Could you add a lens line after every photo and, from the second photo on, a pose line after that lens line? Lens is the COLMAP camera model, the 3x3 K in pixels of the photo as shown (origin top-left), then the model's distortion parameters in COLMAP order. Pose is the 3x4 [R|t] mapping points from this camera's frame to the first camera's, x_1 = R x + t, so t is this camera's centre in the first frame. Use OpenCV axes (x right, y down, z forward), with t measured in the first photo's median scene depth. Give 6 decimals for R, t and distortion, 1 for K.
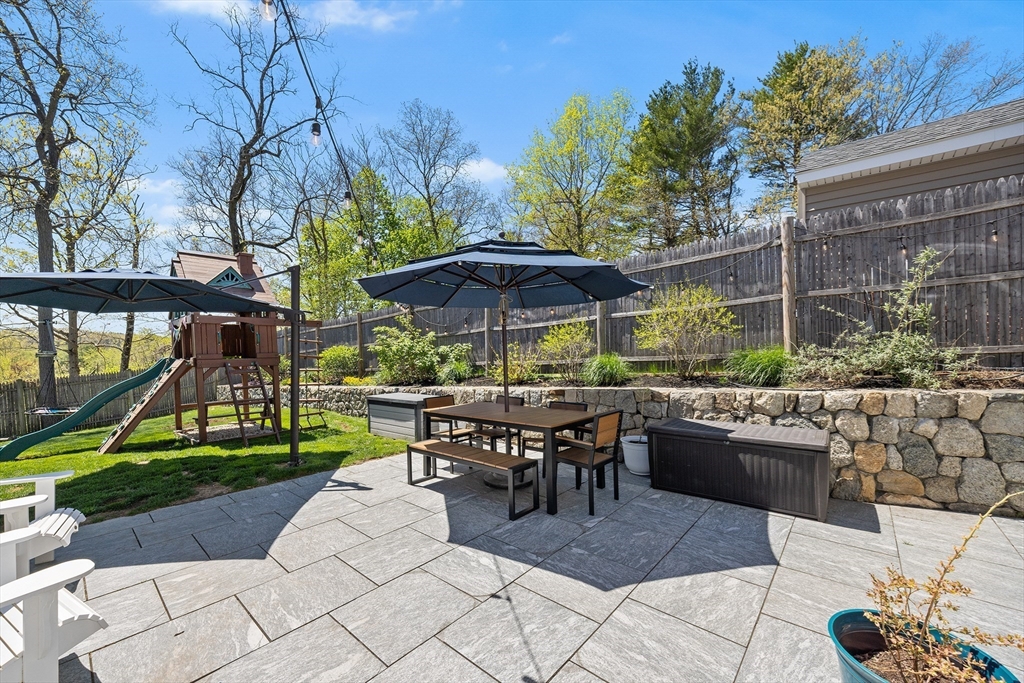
lens RADIAL K [[406.0, 0, 511.9], [0, 406.0, 345.3], [0, 0, 1]] dist [-0.003223, 0.000082]
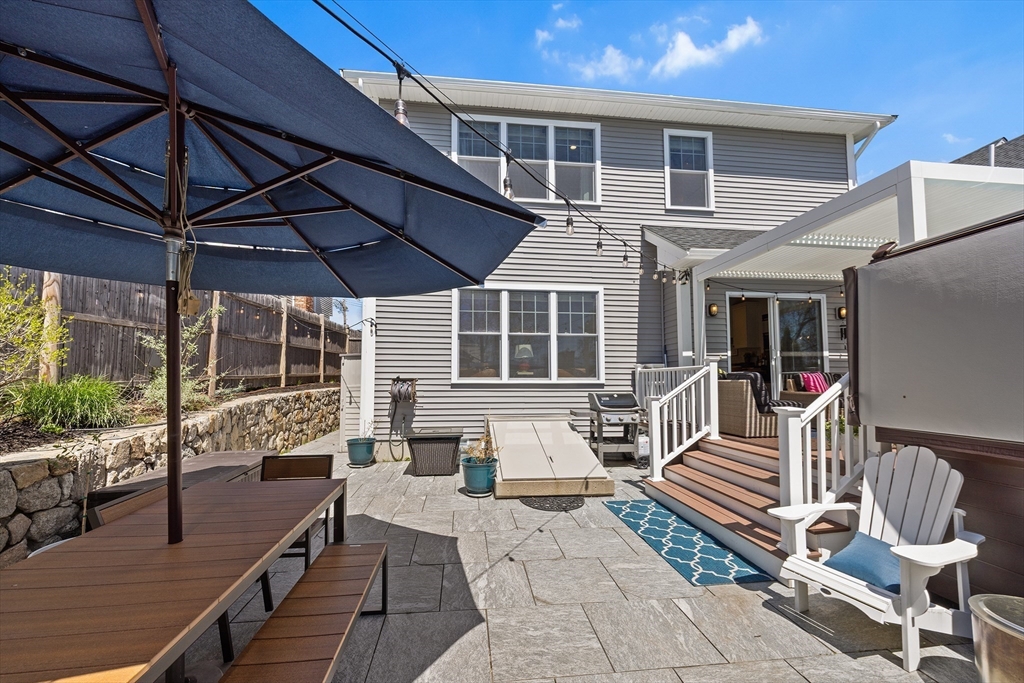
lens RADIAL K [[406.0, 0, 508.9], [0, 406.0, 364.9], [0, 0, 1]] dist [-0.003223, 0.000082]
pose [[-0.736578, 0.028638, 0.675746, -0.581970], [0.006117, 0.999344, -0.035684, 0.012573], [-0.676325, -0.022150, -0.736270, 1.214075]]
